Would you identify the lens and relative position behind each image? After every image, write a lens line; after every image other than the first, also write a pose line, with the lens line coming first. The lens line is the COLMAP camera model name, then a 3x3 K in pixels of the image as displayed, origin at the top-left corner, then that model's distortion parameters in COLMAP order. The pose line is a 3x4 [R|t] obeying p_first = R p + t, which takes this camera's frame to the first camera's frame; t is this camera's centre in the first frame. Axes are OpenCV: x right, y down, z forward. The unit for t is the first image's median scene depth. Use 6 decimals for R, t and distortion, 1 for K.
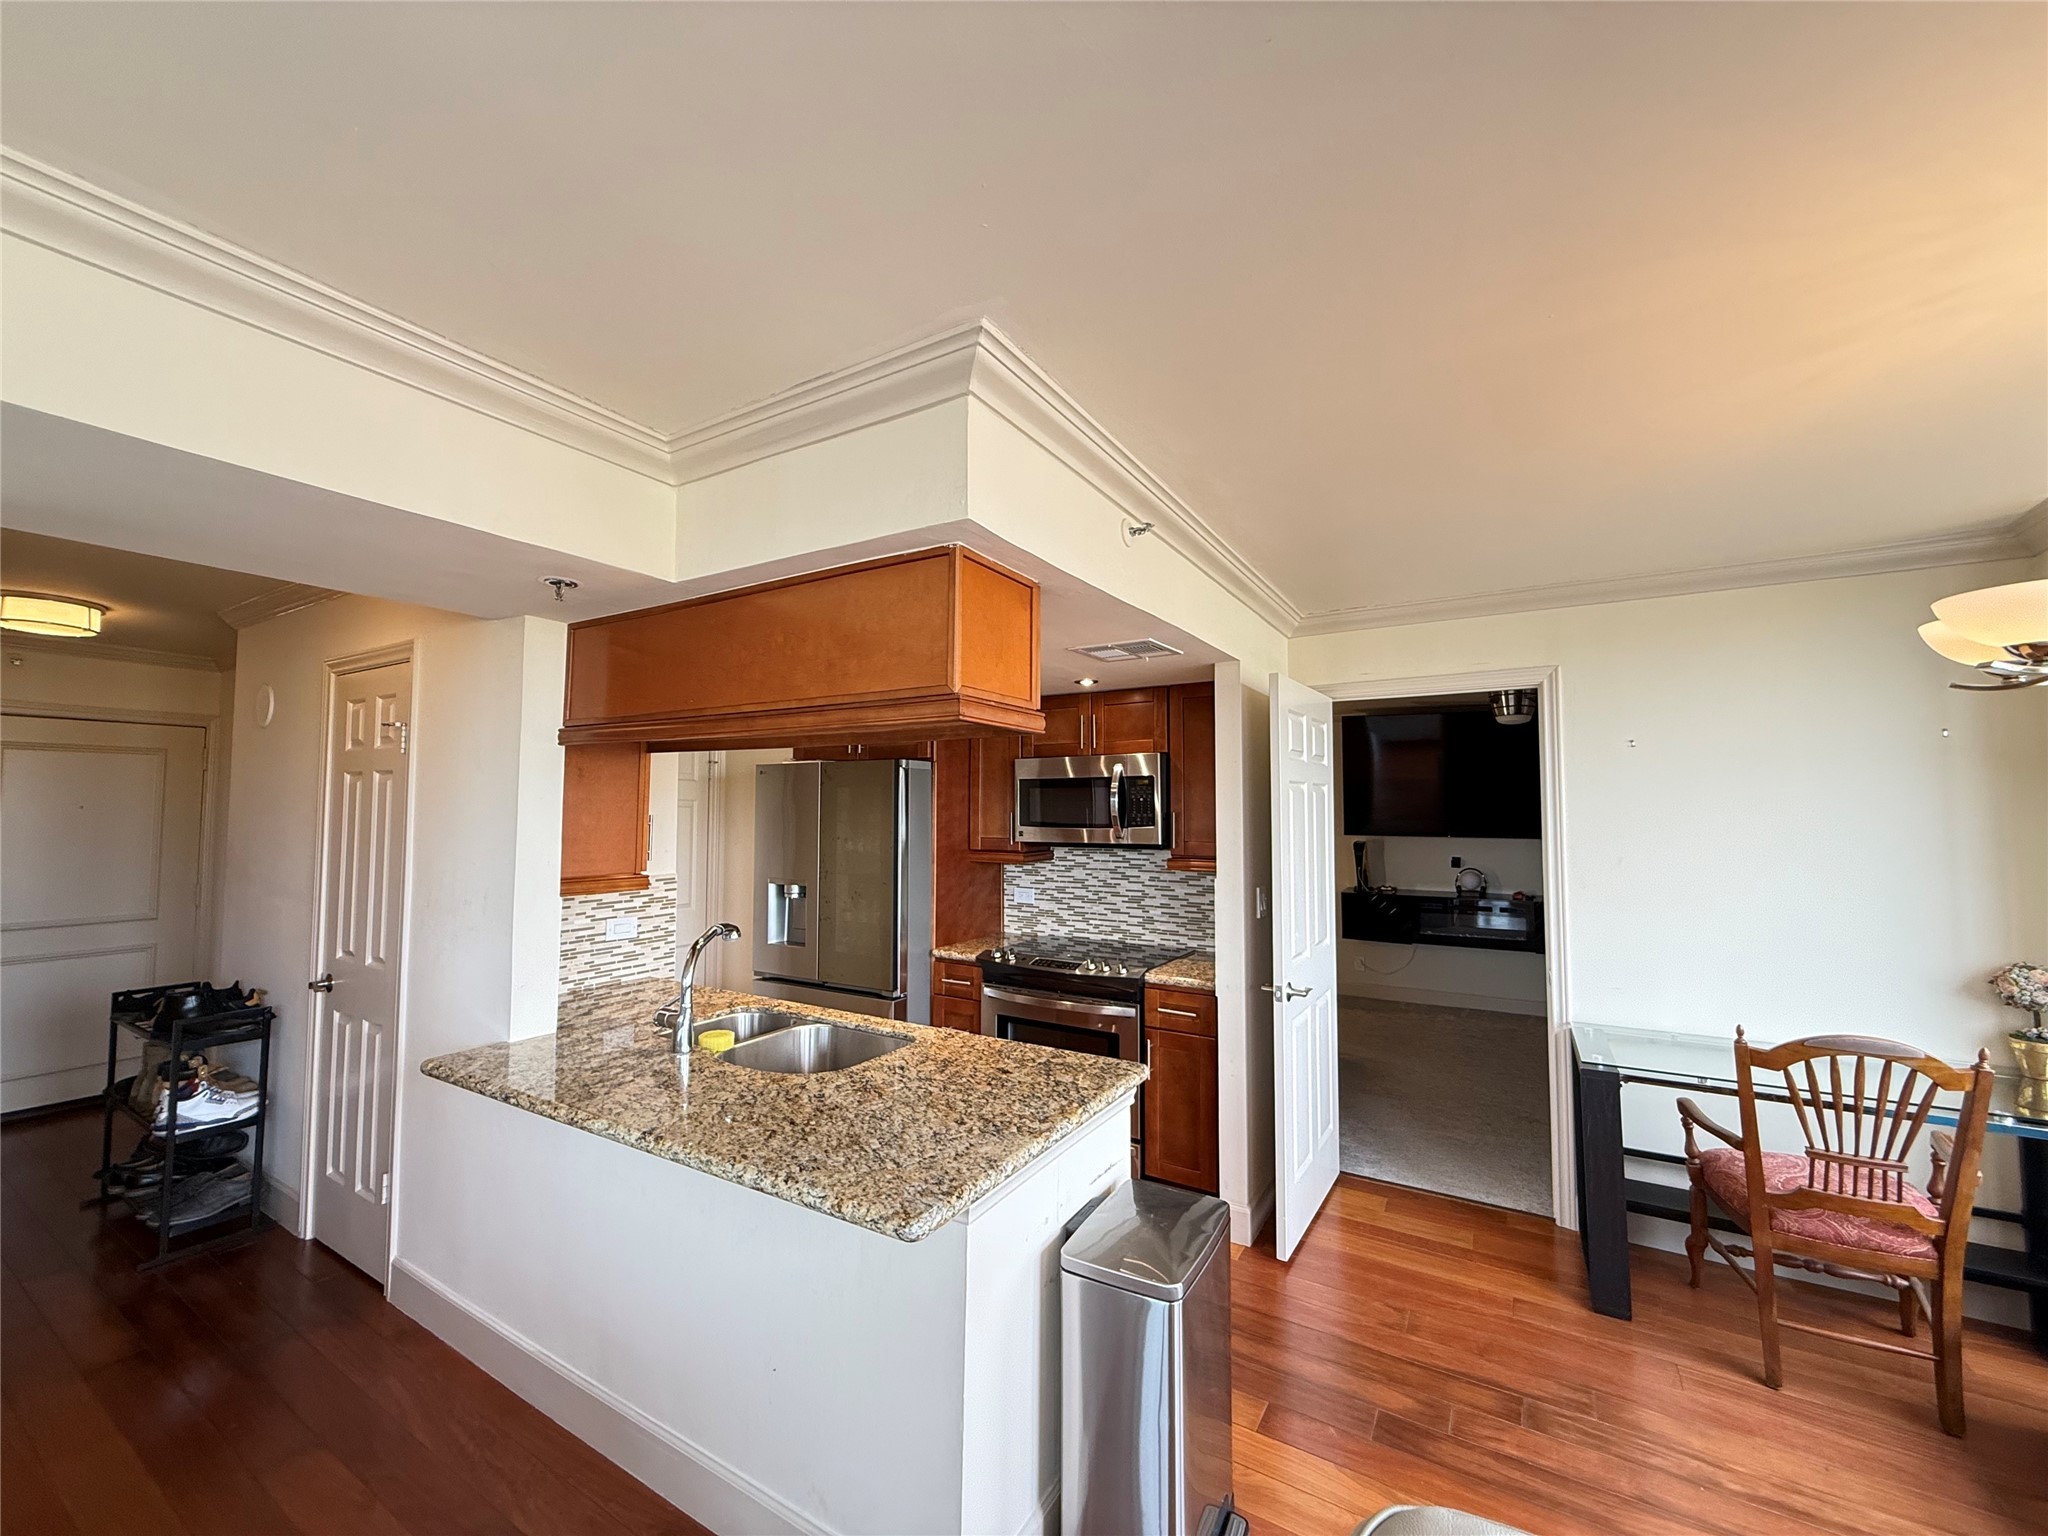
lens RADIAL K [[818.4, 0, 1023.0], [0, 818.4, 769.1], [0, 0, 1]] dist [0.000540, 0.000141]
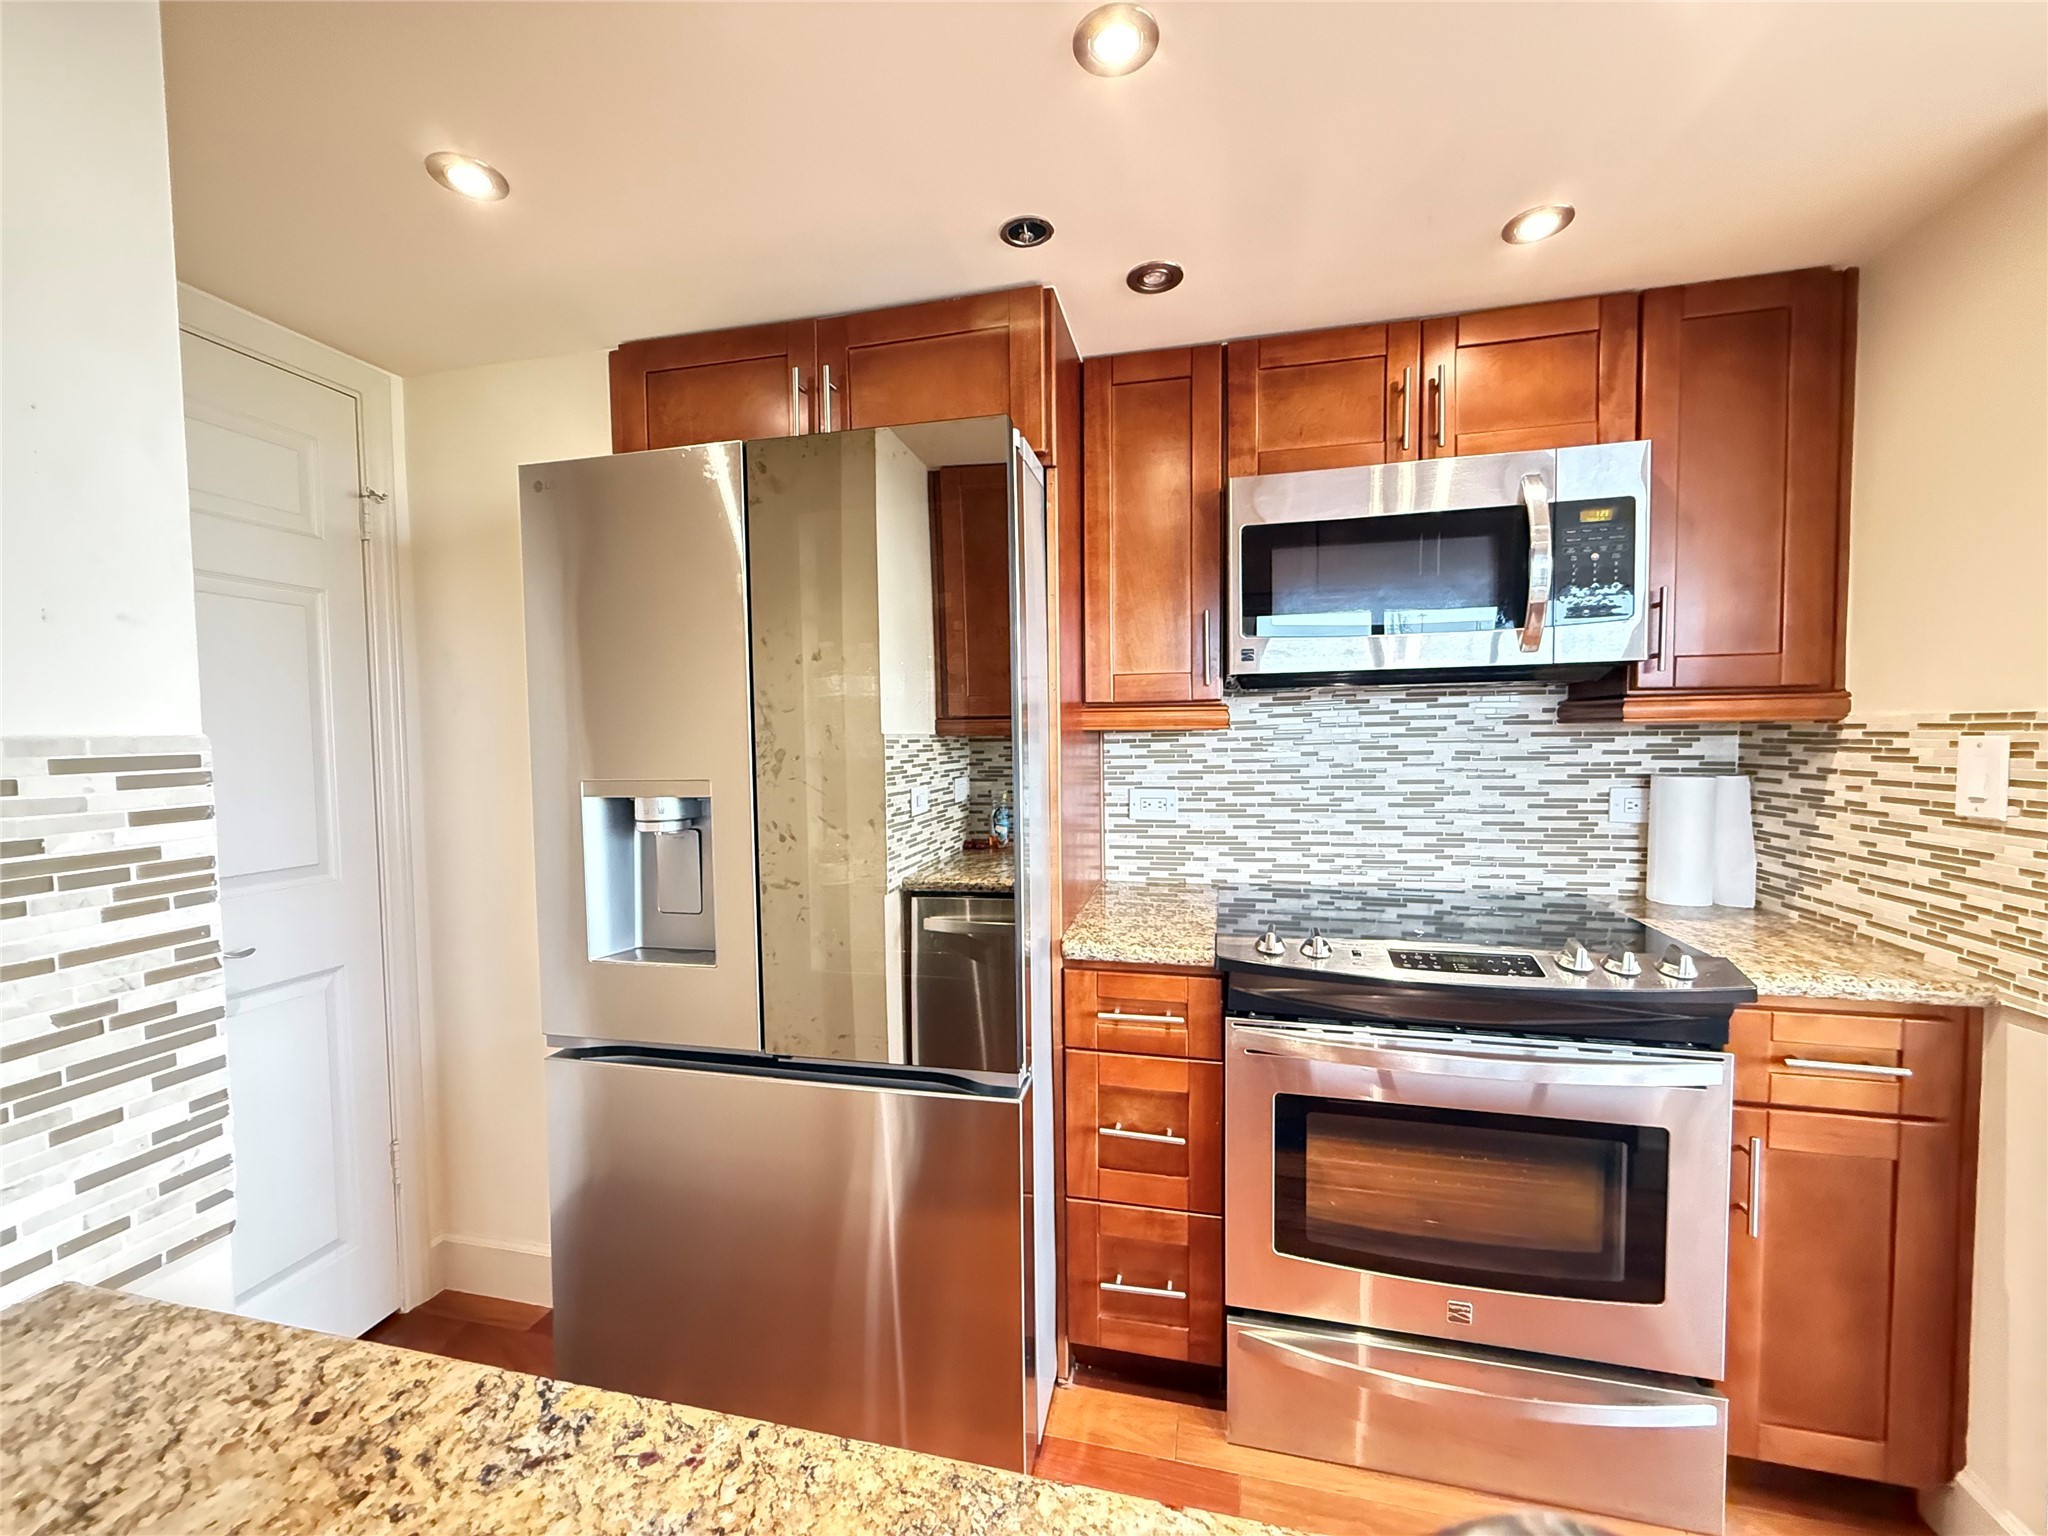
lens RADIAL K [[818.4, 0, 1024.2], [0, 818.4, 762.5], [0, 0, 1]] dist [0.000540, 0.000141]
pose [[0.948885, -0.025759, 0.314570, -0.237277], [-0.000373, 0.996572, 0.082731, 0.094500], [-0.315622, -0.078619, 0.945622, 0.597993]]
